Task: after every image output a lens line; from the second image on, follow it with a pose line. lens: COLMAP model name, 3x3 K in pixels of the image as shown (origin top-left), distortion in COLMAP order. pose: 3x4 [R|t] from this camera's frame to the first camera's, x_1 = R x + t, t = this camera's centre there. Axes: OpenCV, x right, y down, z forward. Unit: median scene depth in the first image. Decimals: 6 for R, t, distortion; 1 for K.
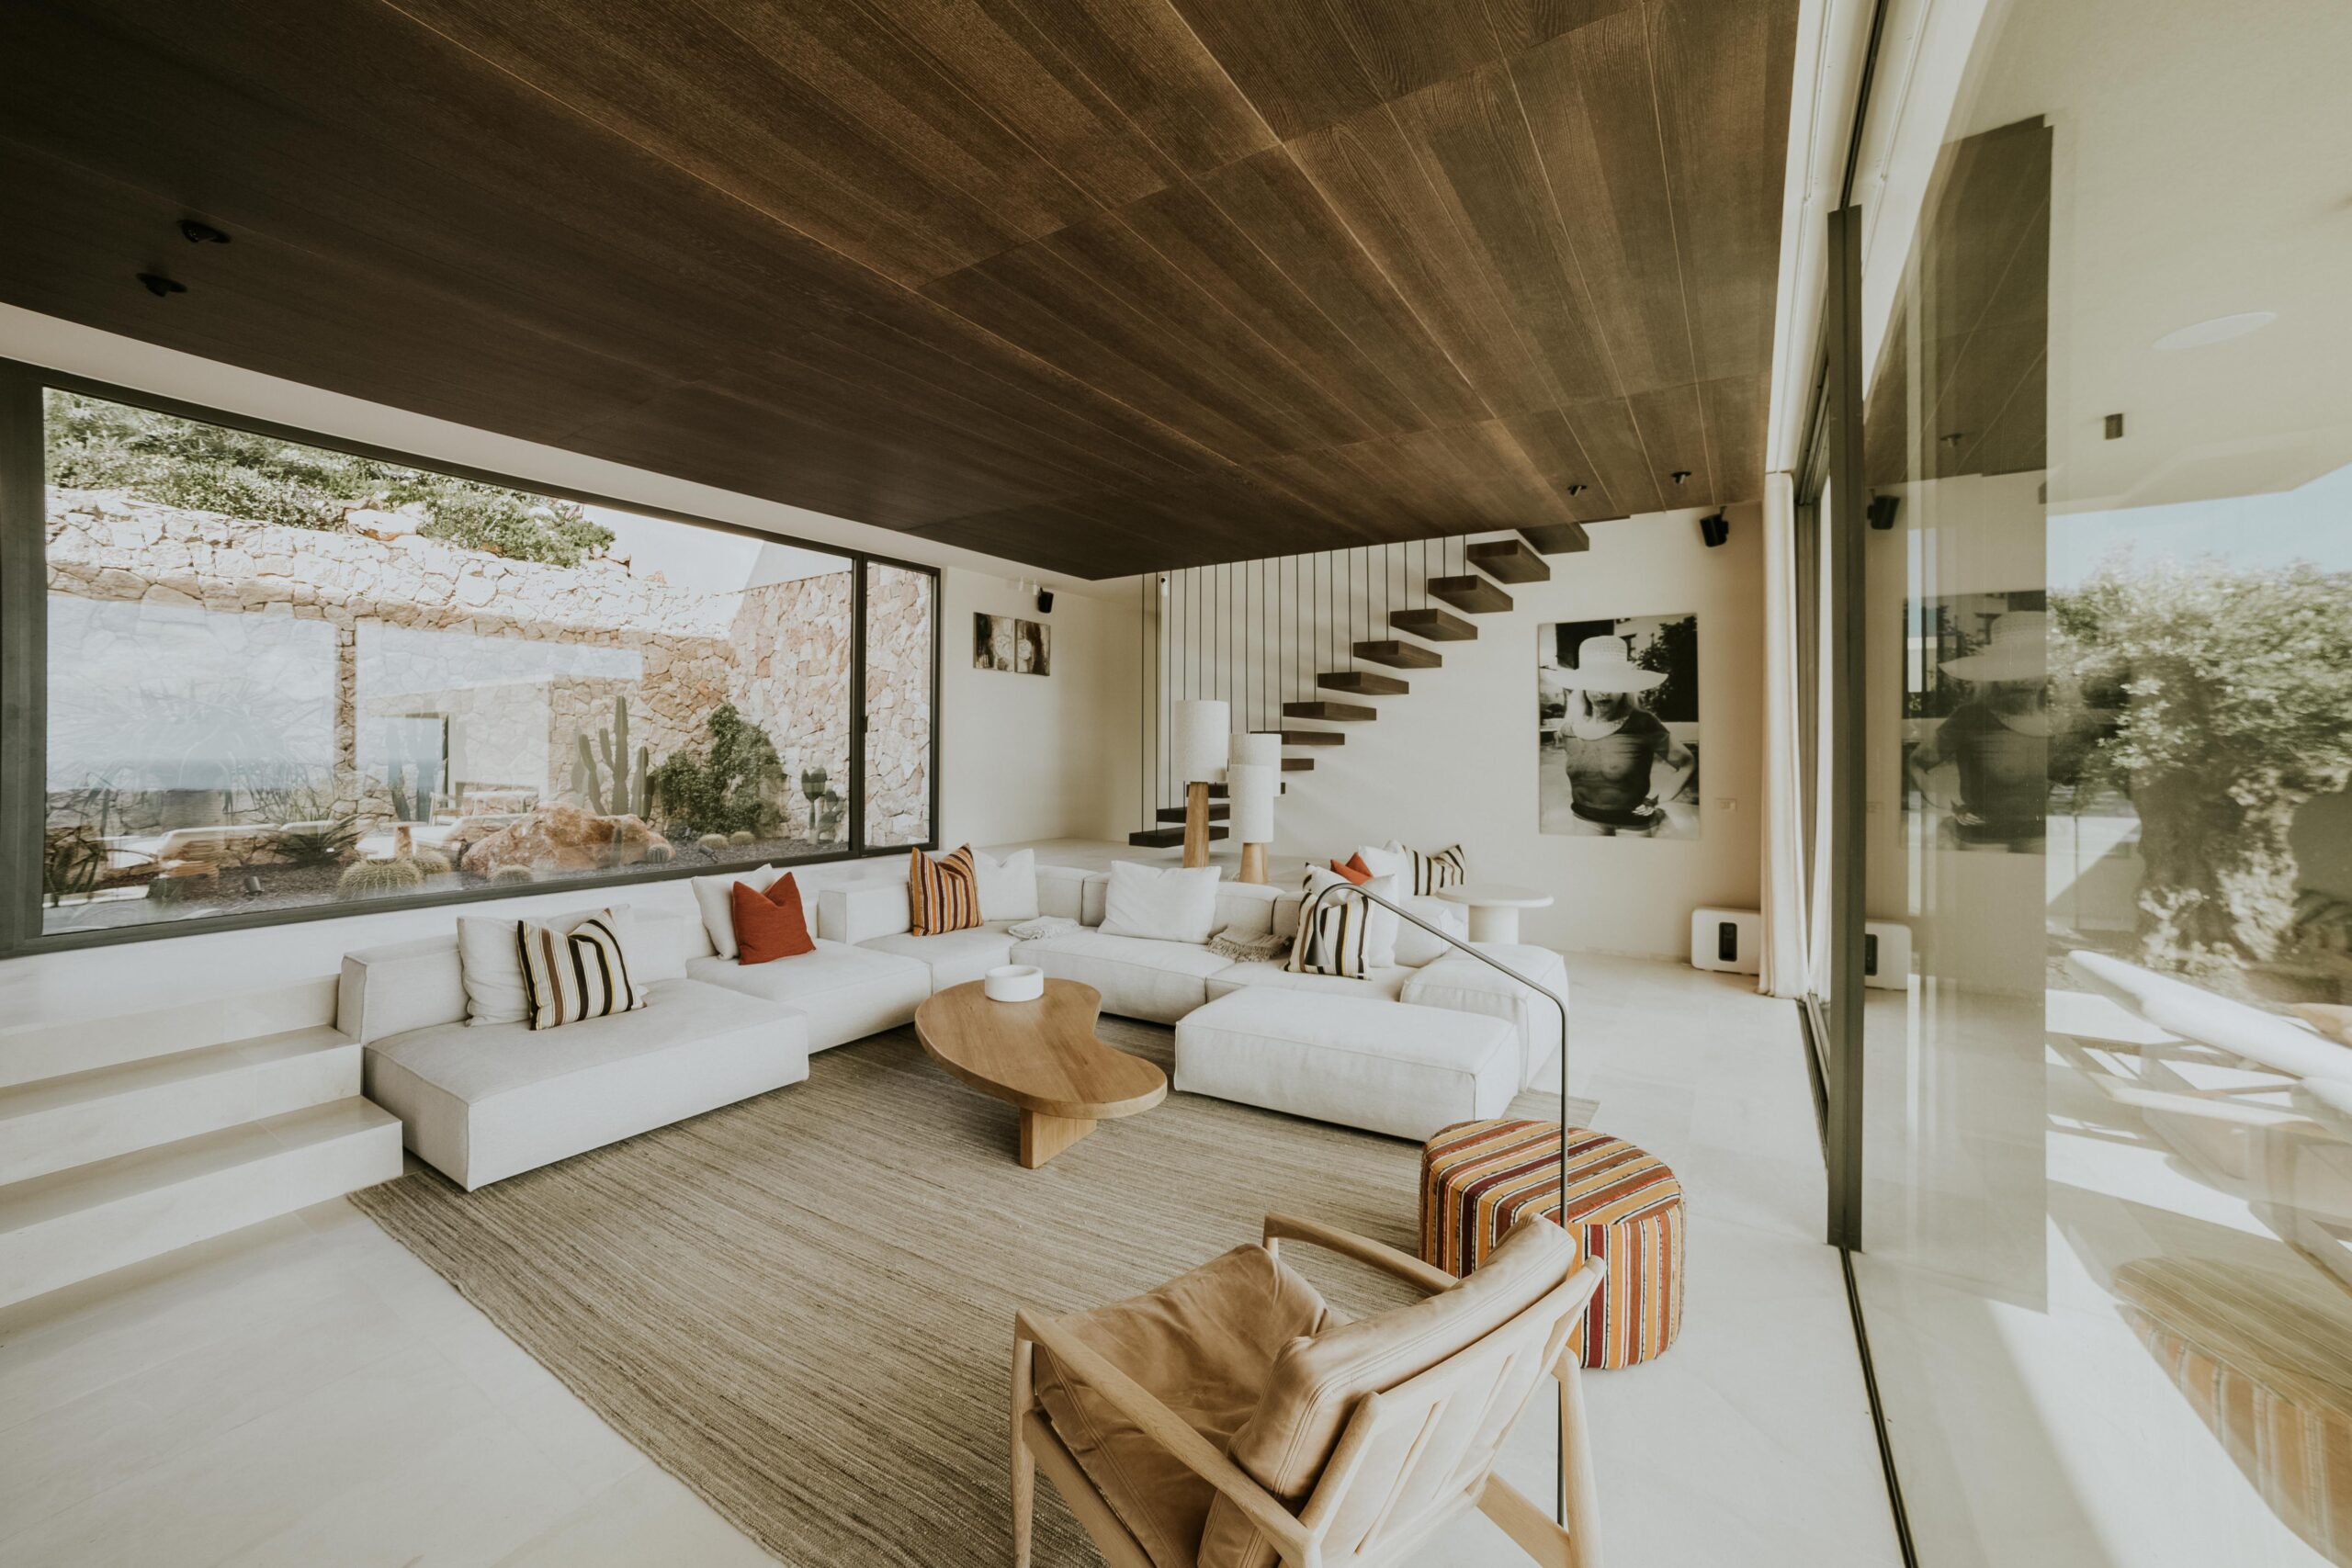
lens RADIAL K [[944.0, 0, 1135.3], [0, 944.0, 749.4], [0, 0, 1]] dist [-0.090702, 0.041047]
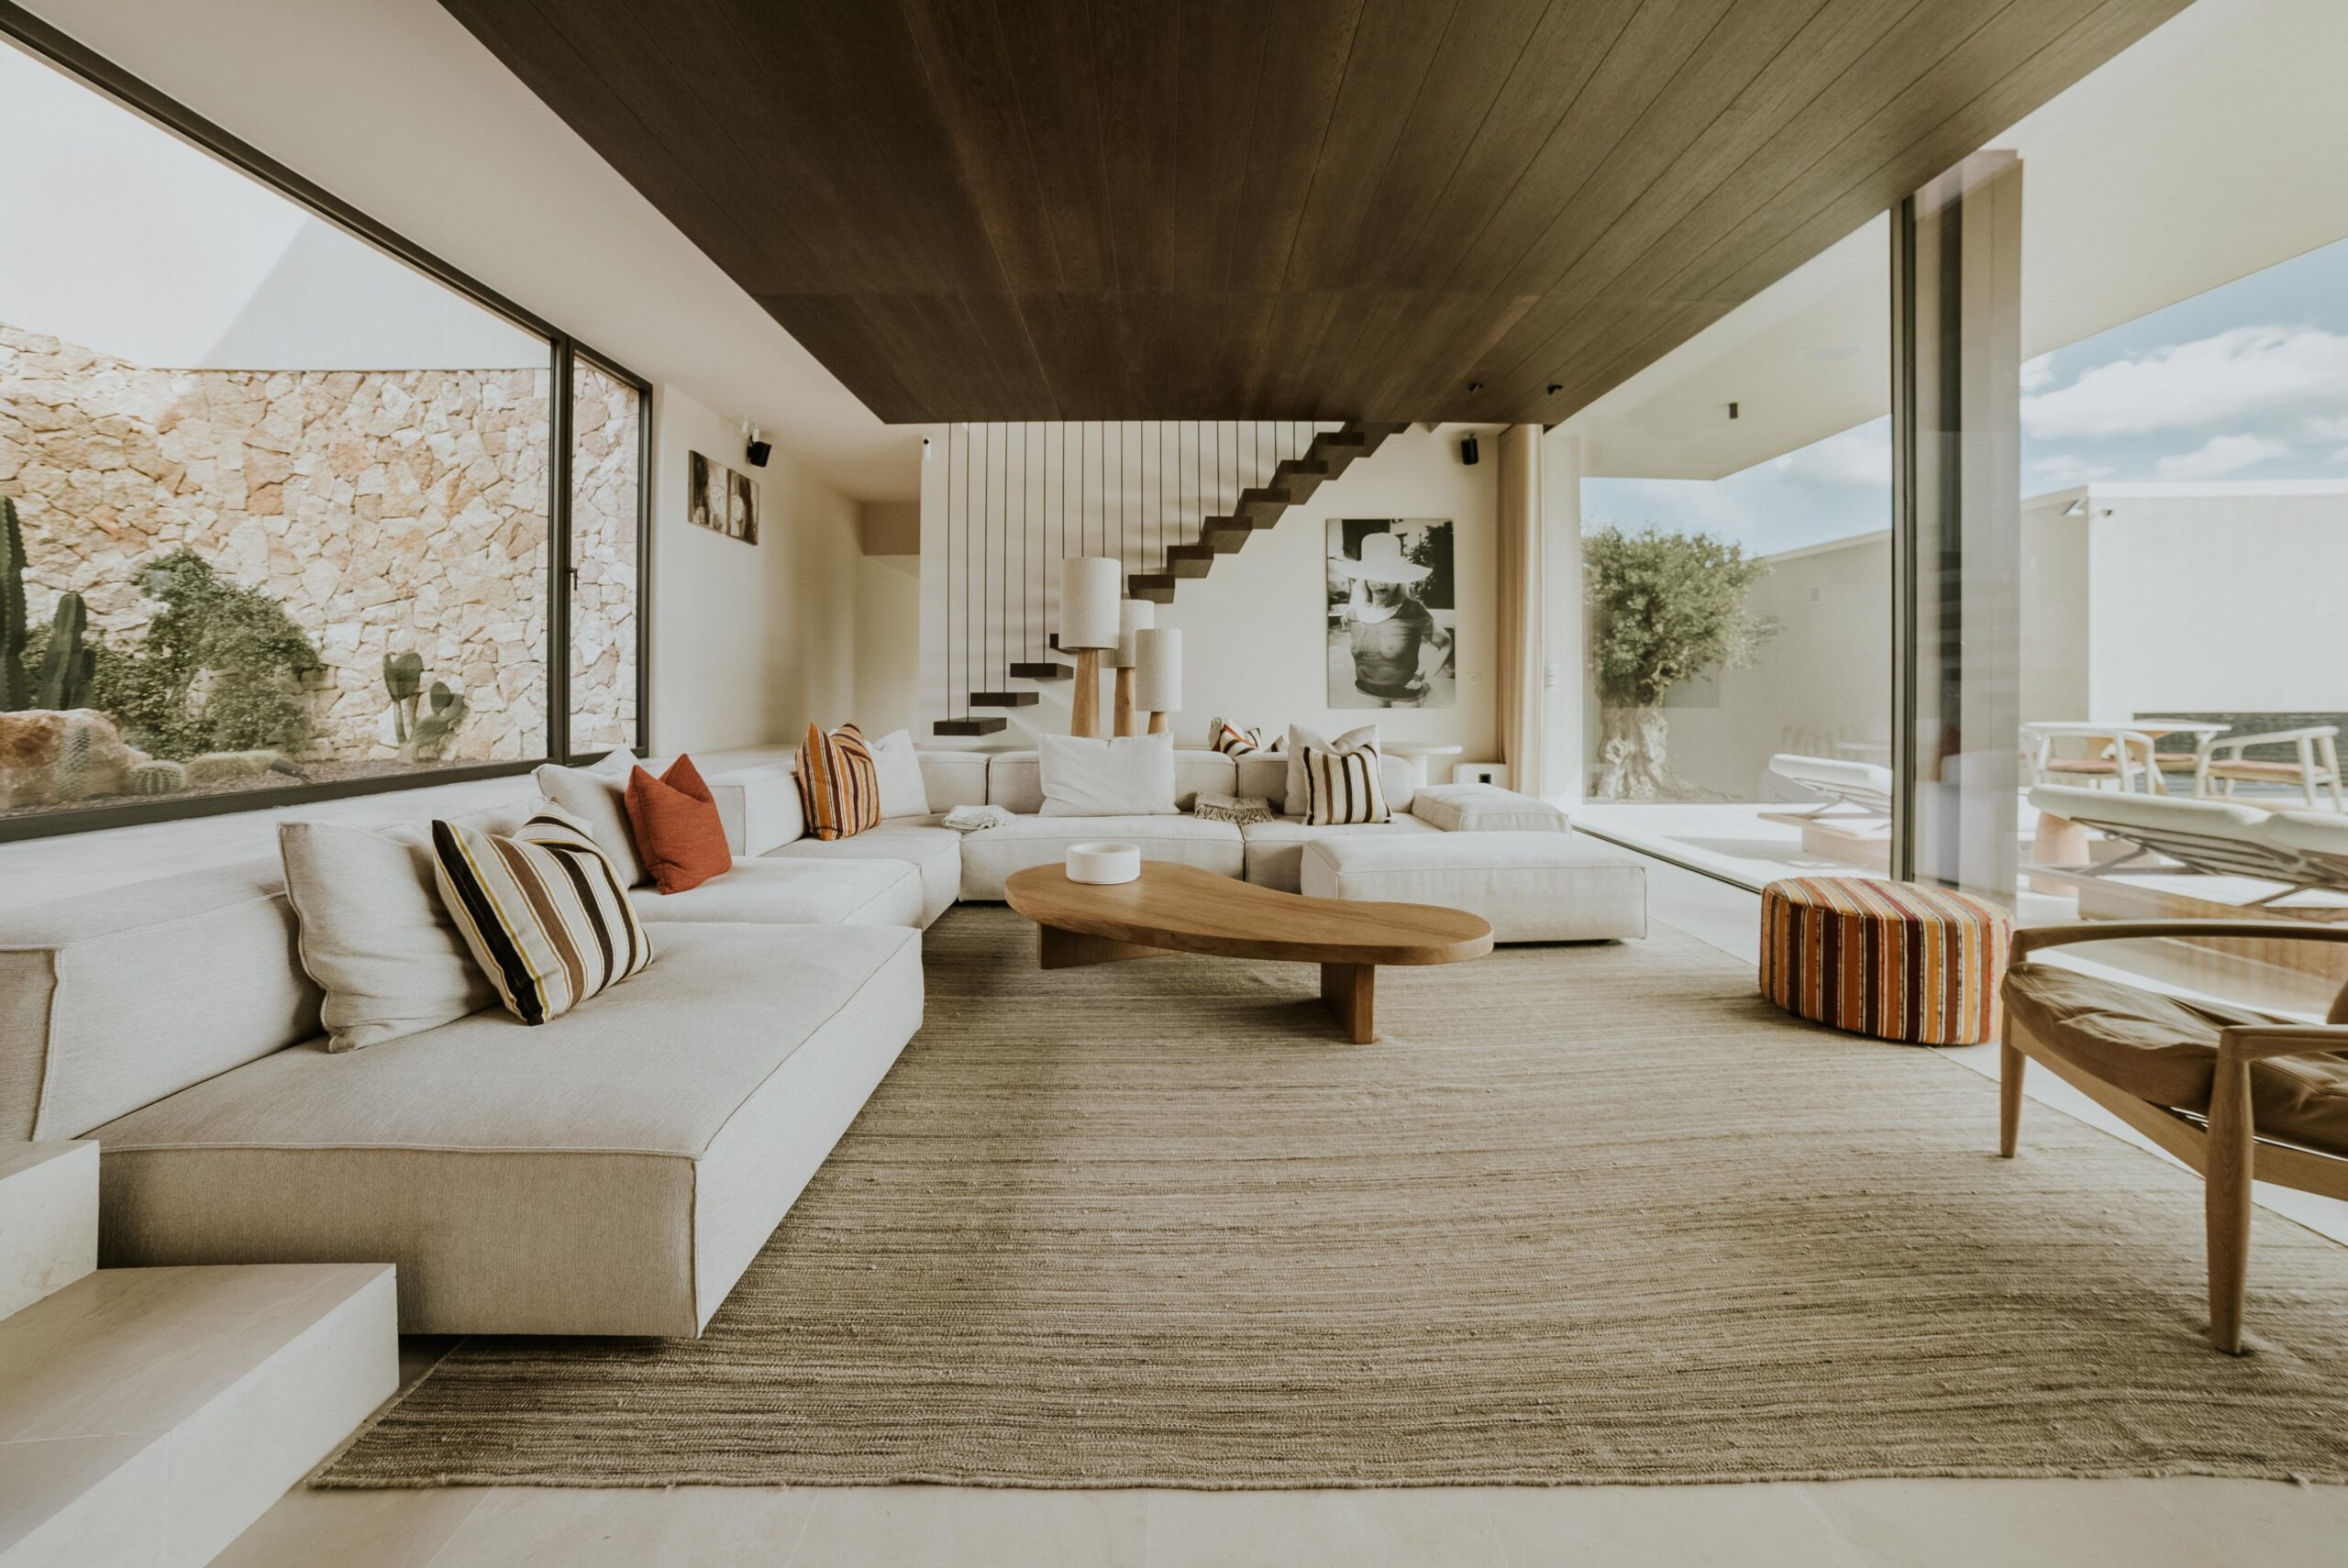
lens RADIAL K [[928.4, 0, 1171.8], [0, 928.4, 692.2], [0, 0, 1]] dist [-0.078638, 0.039042]
pose [[0.820907, -0.007615, 0.571011, -0.354370], [0.004092, 0.999964, 0.007453, 0.063494], [-0.571047, -0.003781, 0.820909, 0.208396]]
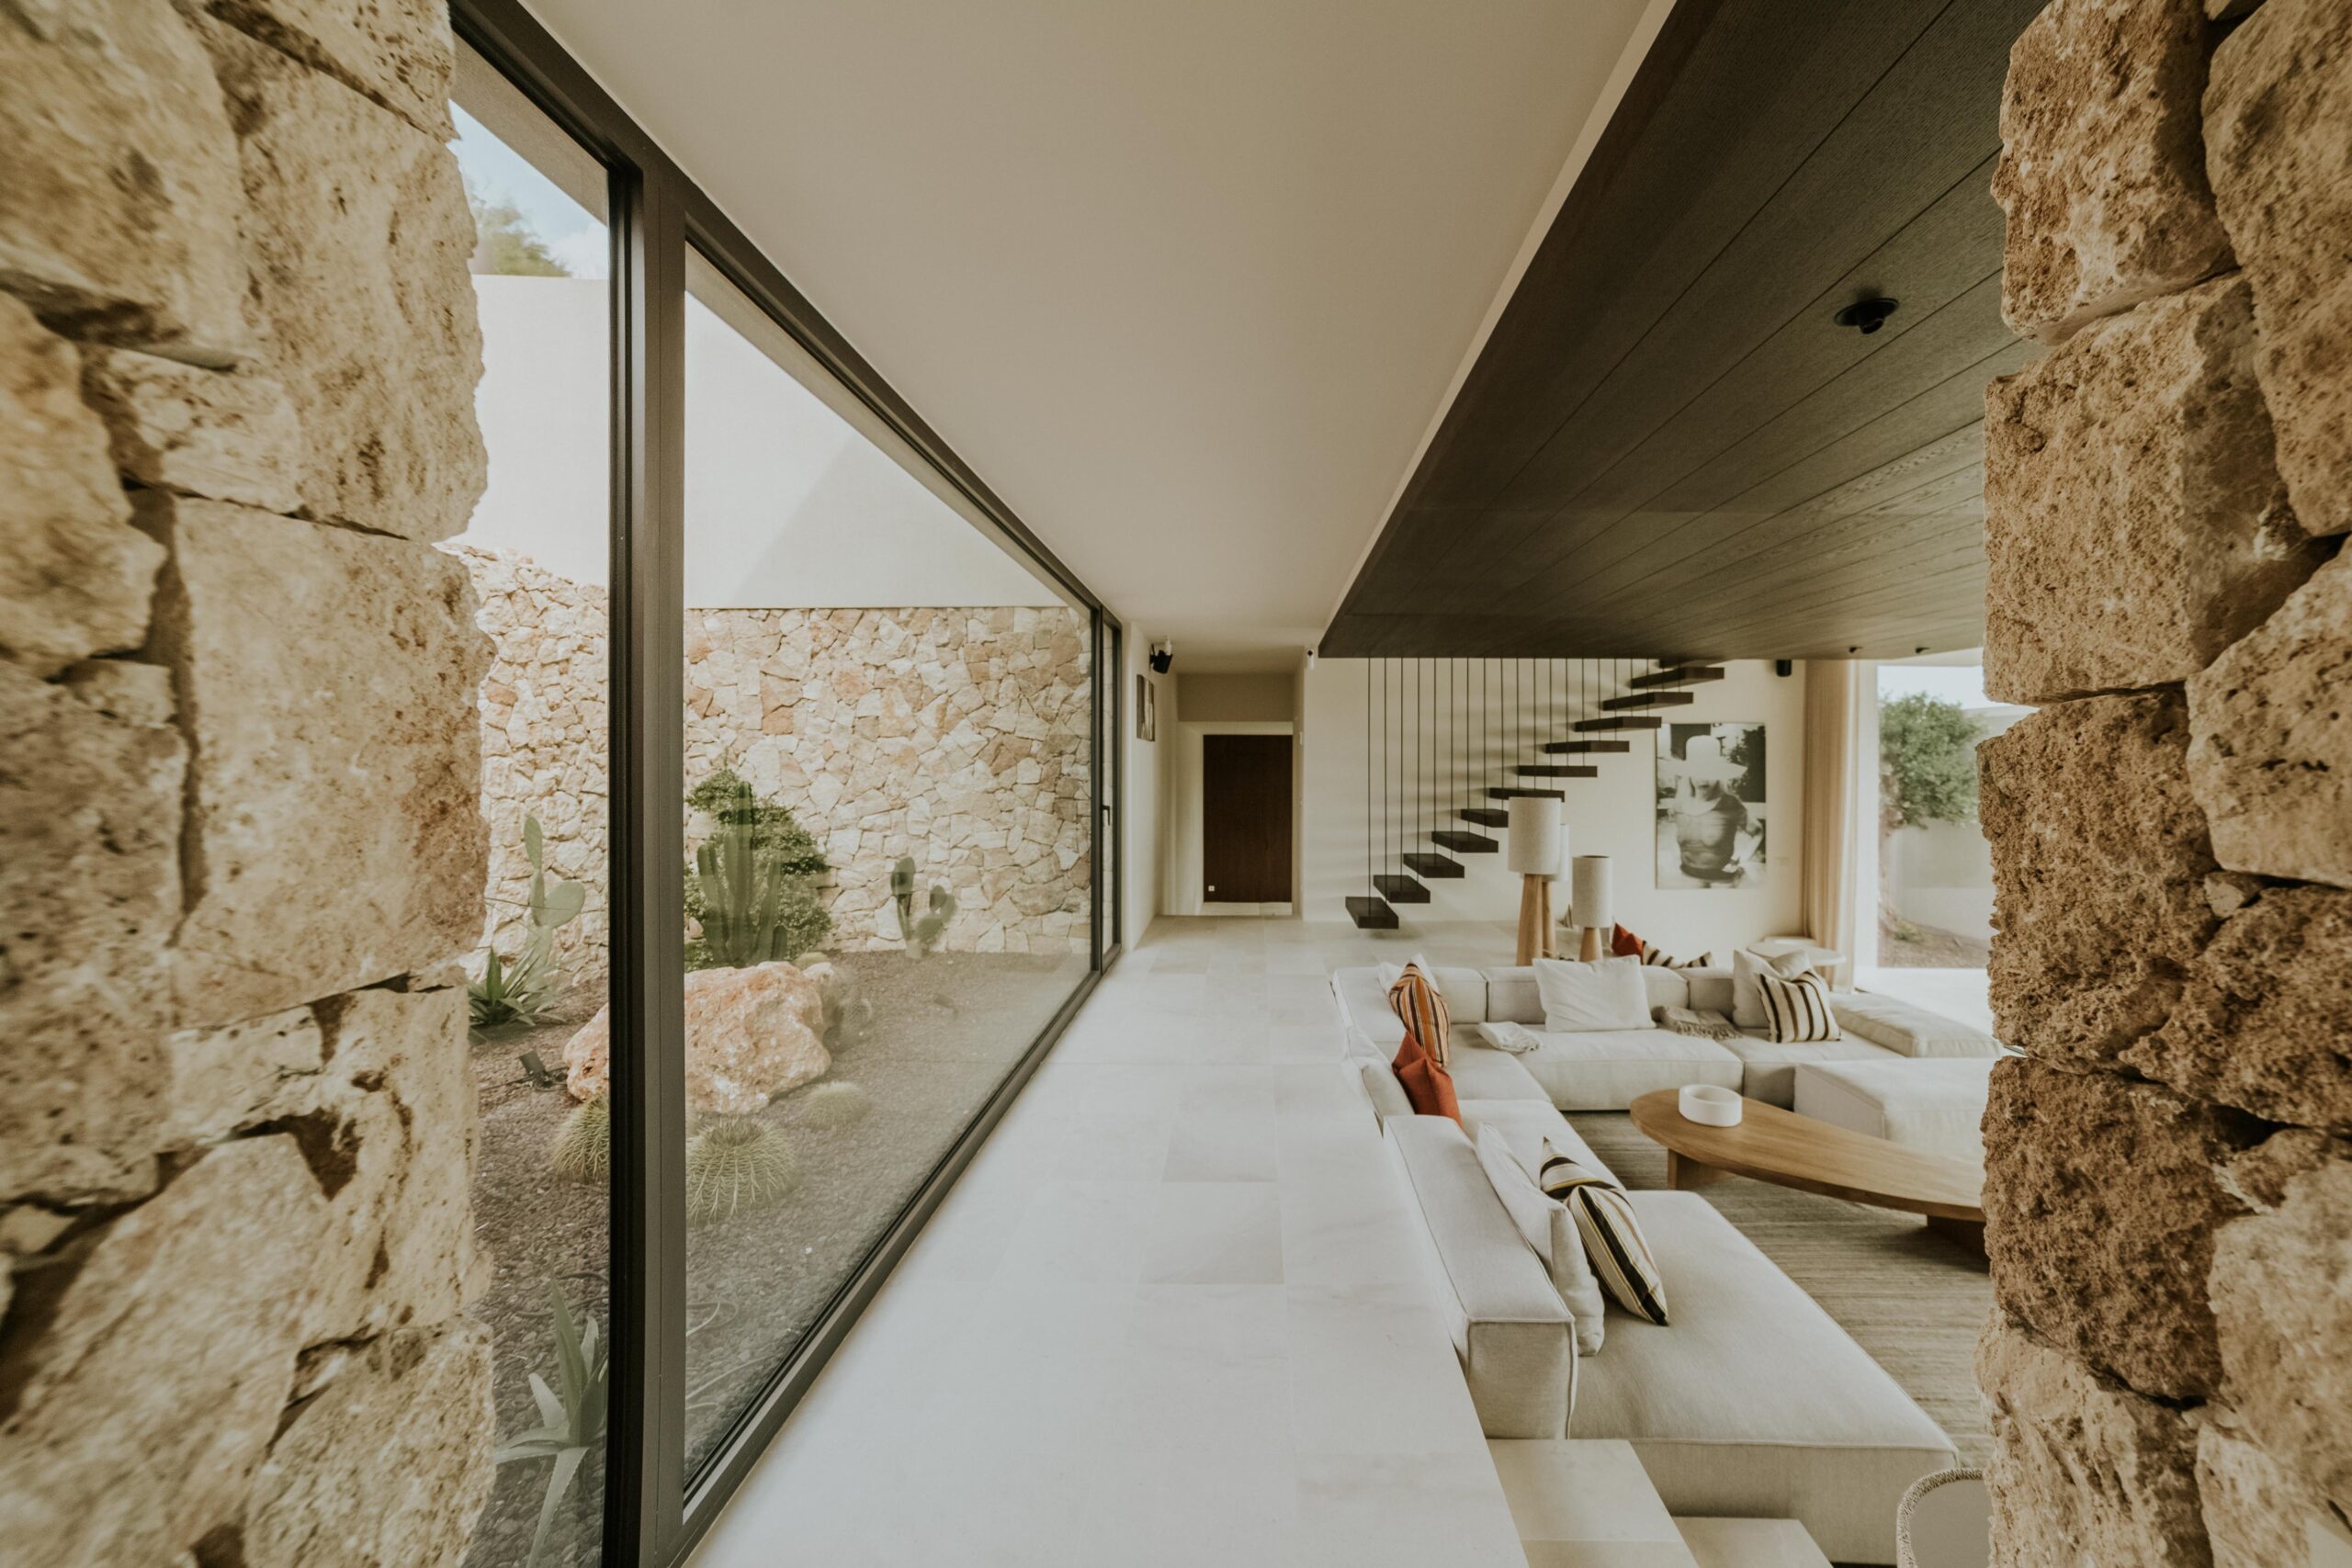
lens RADIAL K [[909.5, 0, 1257.7], [0, 909.5, 768.8], [0, 0, 1]] dist [-0.052186, 0.035357]
pose [[0.821294, -0.003762, 0.570493, -0.729209], [-0.003324, 0.999930, 0.011379, -0.087899], [-0.570495, -0.011242, 0.821224, 0.310613]]
